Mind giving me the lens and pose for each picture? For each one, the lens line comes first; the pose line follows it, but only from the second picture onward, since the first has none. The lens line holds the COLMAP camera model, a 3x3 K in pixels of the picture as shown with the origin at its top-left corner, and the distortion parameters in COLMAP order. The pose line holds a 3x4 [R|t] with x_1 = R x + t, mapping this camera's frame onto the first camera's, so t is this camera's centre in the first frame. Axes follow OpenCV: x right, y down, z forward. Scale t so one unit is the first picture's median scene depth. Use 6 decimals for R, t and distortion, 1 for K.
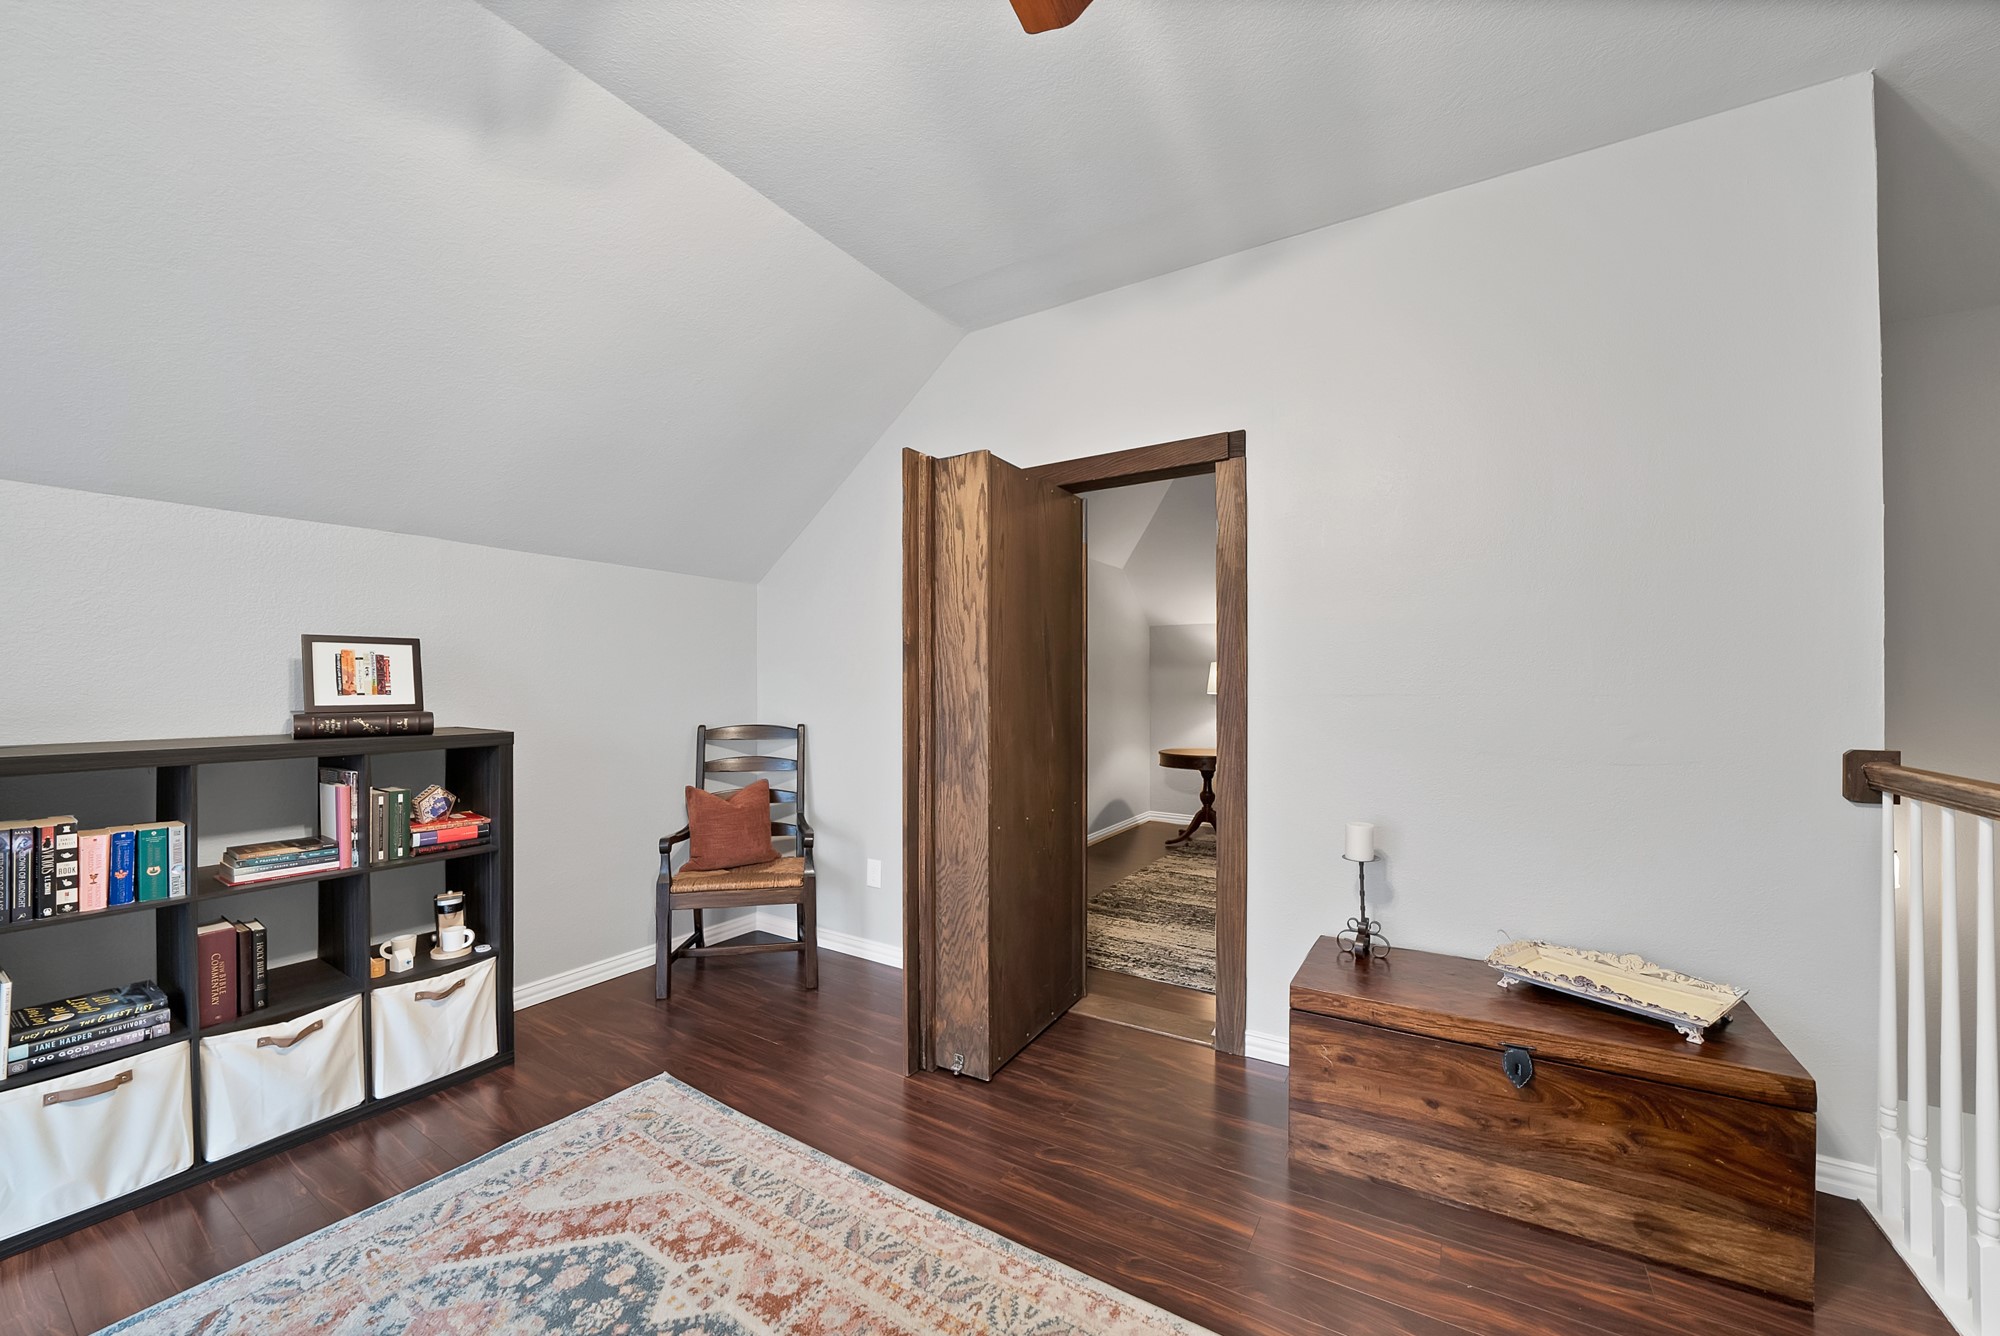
lens RADIAL K [[733.7, 0, 992.5], [0, 733.7, 674.7], [0, 0, 1]] dist [-0.020490, 0.000343]
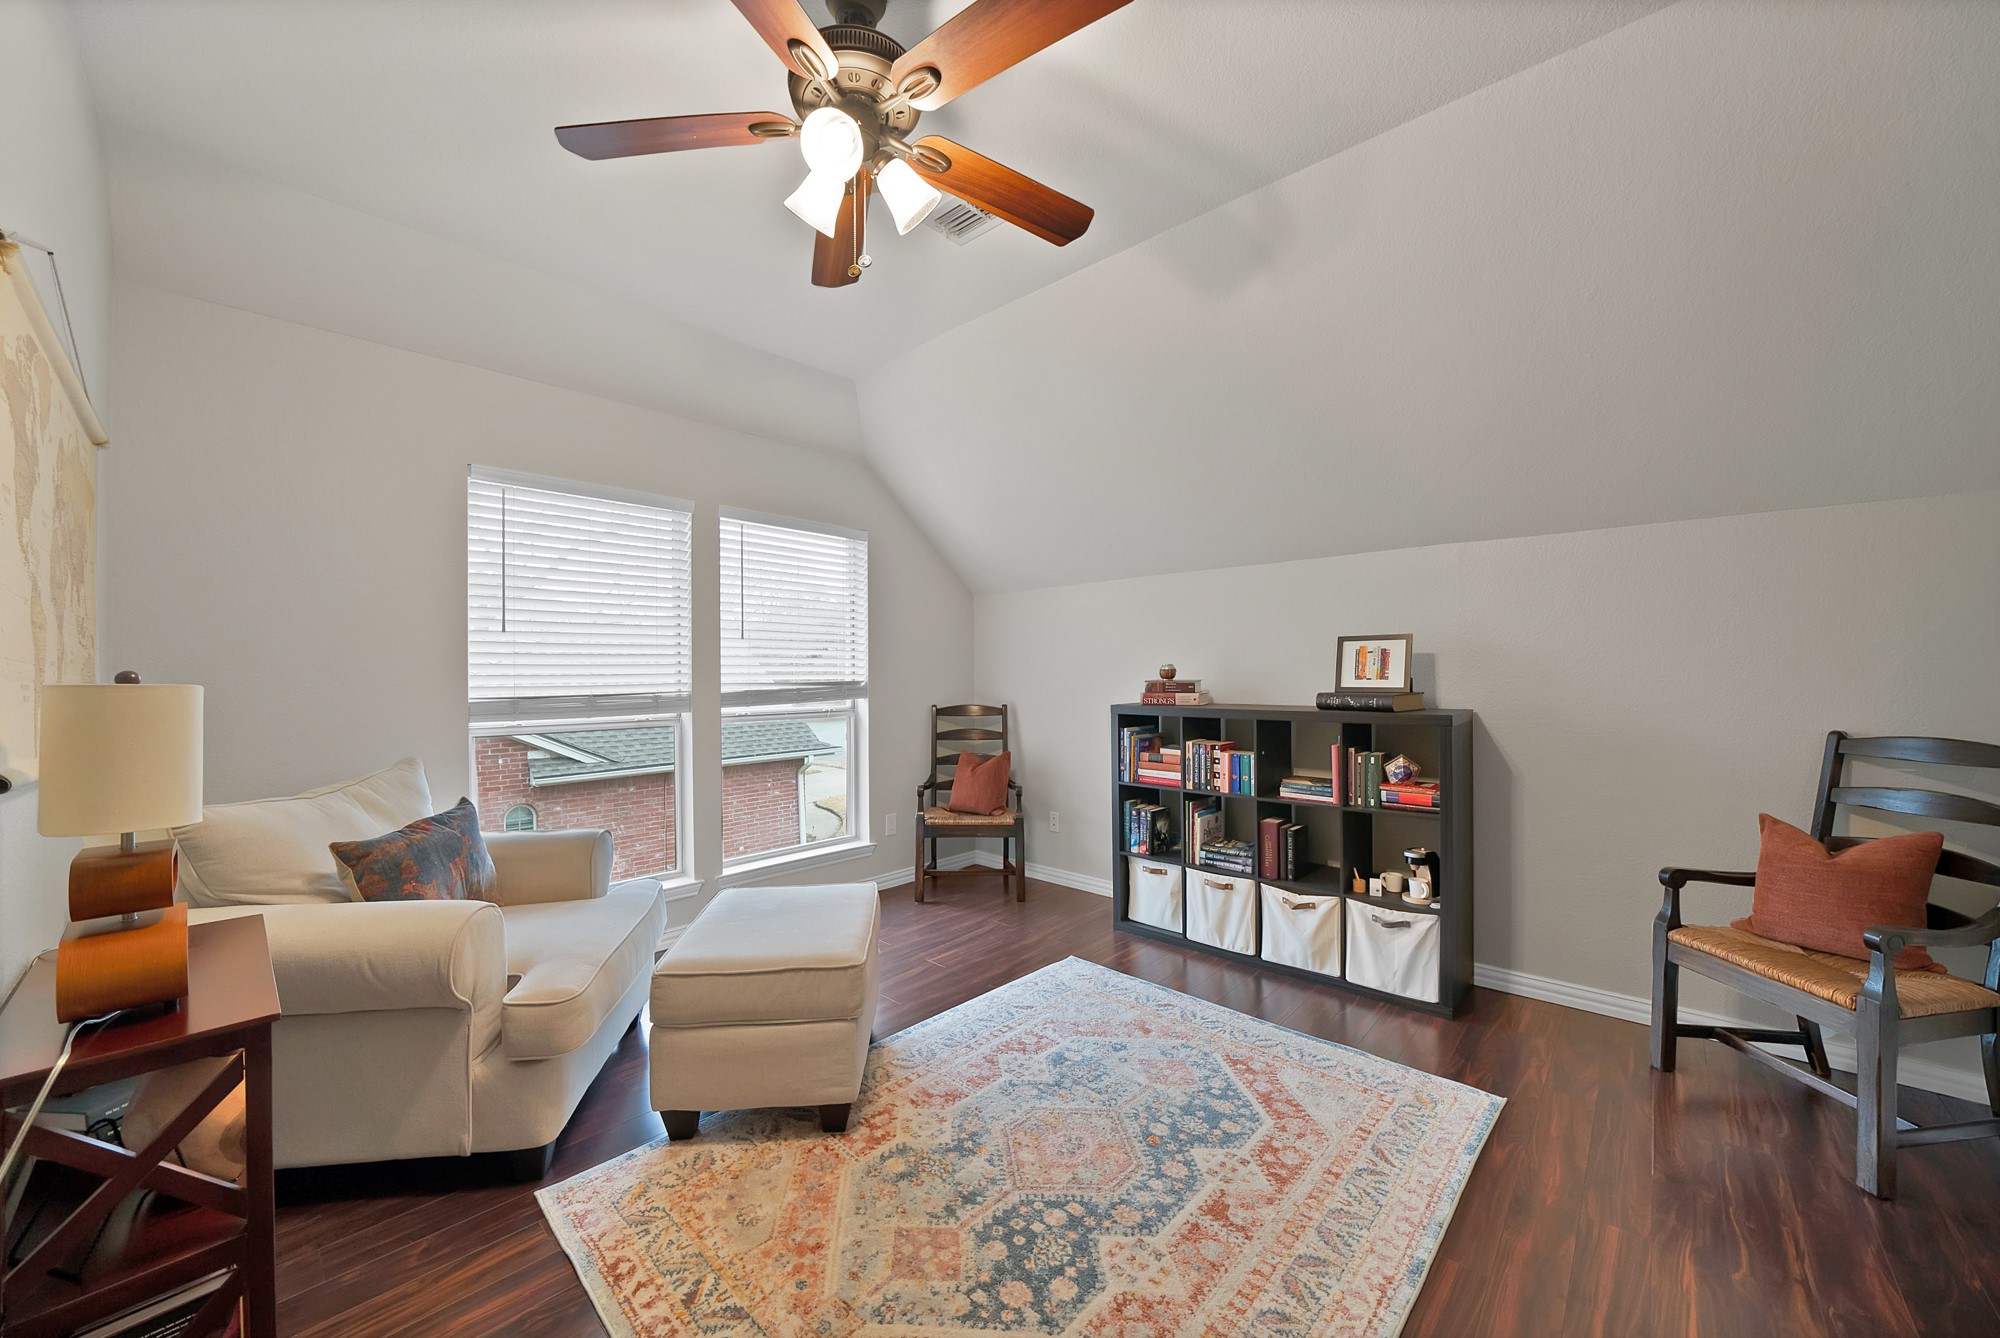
lens RADIAL K [[770.4, 0, 989.6], [0, 770.4, 670.2], [0, 0, 1]] dist [-0.023032, -0.000014]
pose [[-0.190837, -0.002763, -0.981618, 0.697132], [0.015250, 0.999867, -0.005779, 0.009263], [0.981503, -0.016073, -0.190770, 0.645492]]
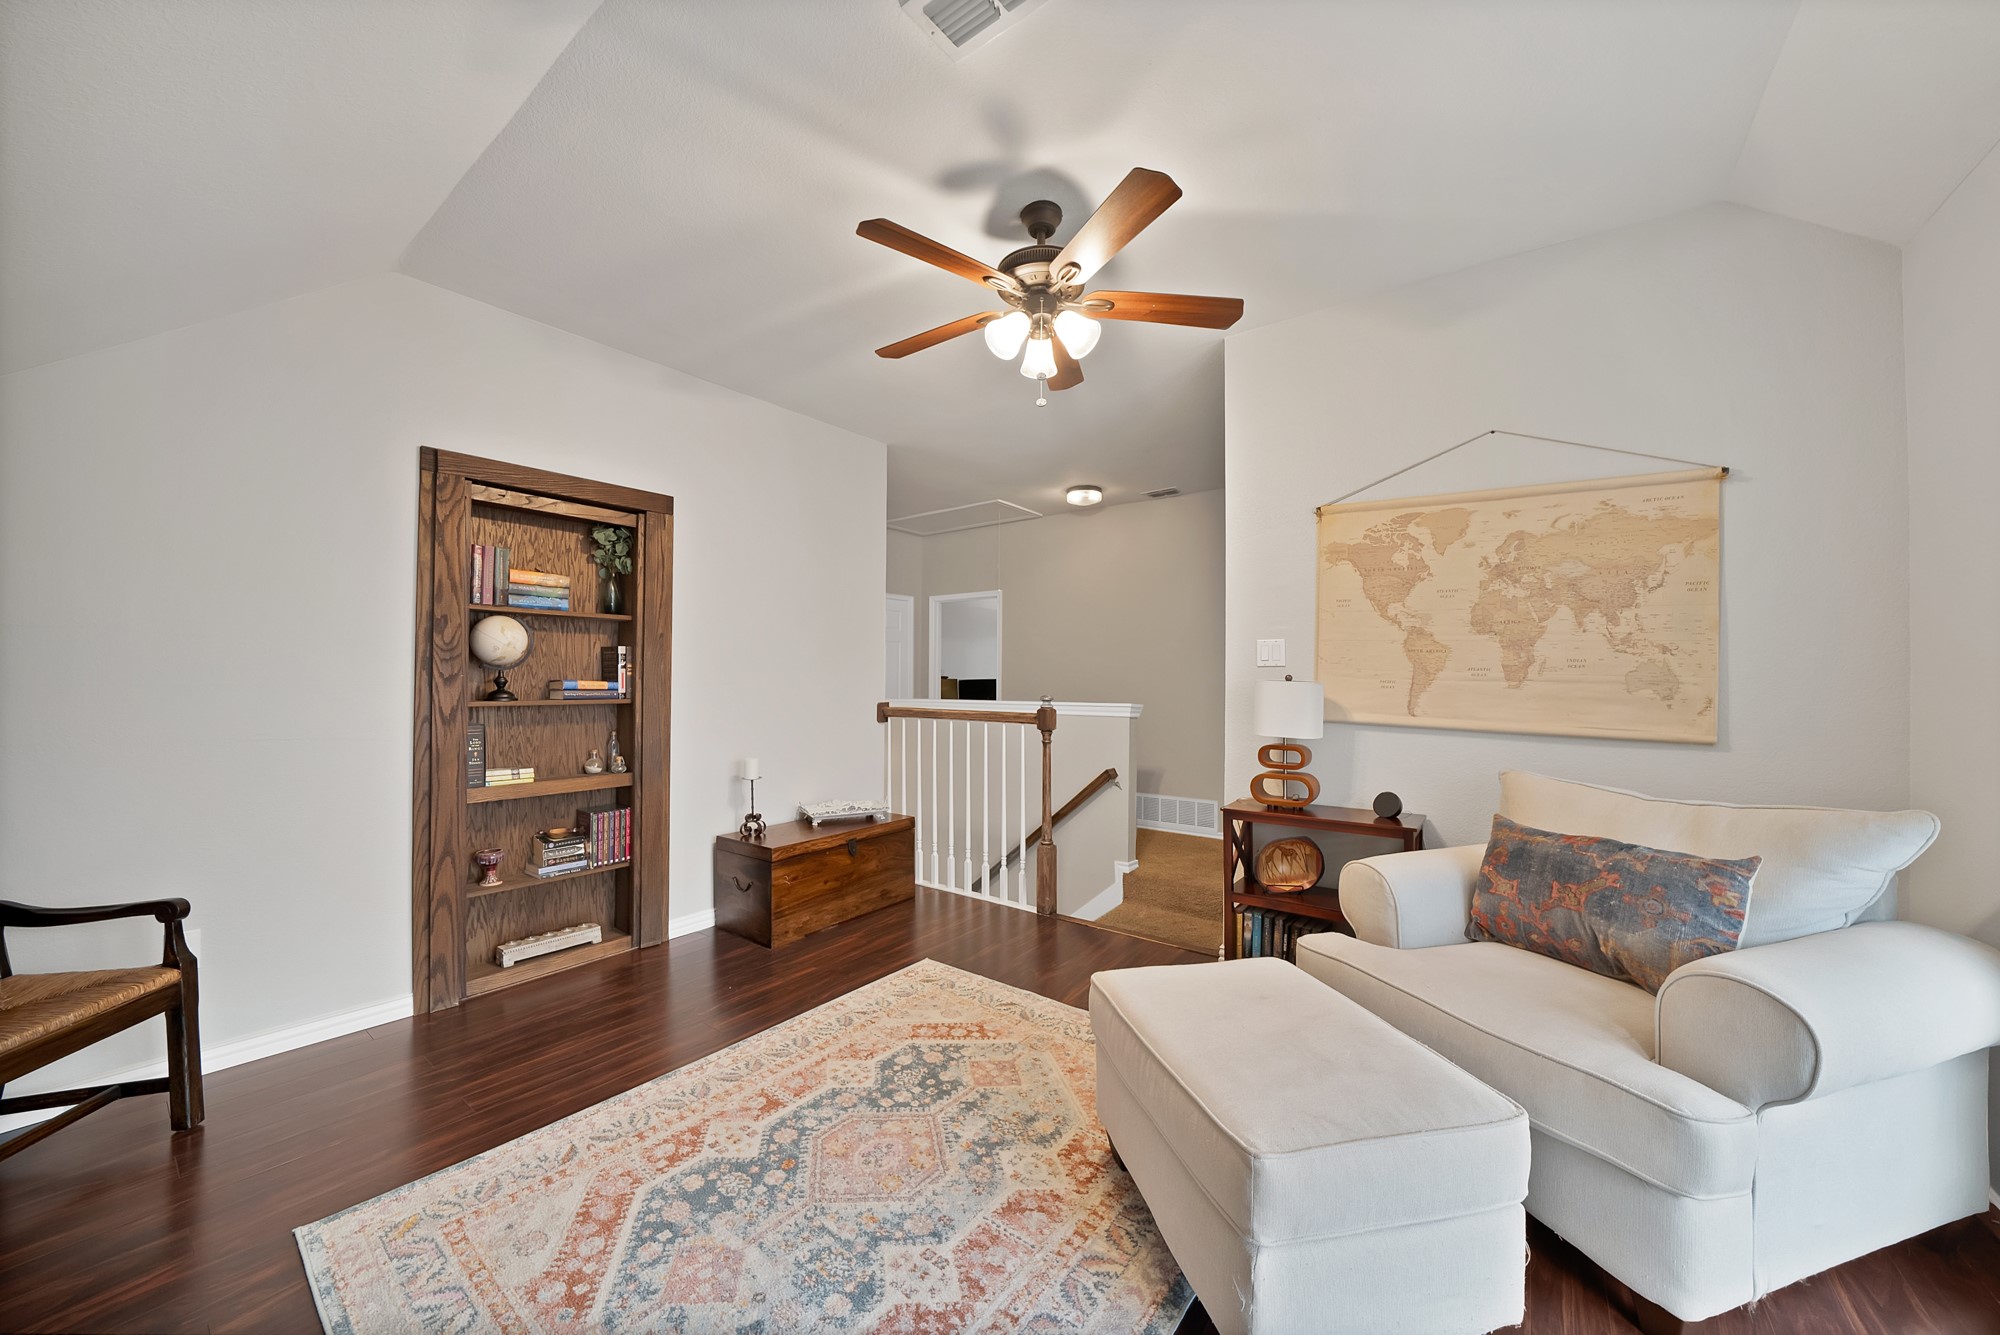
lens RADIAL K [[733.7, 0, 992.5], [0, 733.7, 674.2], [0, 0, 1]] dist [-0.020490, 0.000343]
pose [[0.080670, 0.006144, 0.996722, -1.253330], [-0.012276, 0.999911, -0.005170, 0.009662], [-0.996665, -0.011819, 0.080738, 0.328877]]
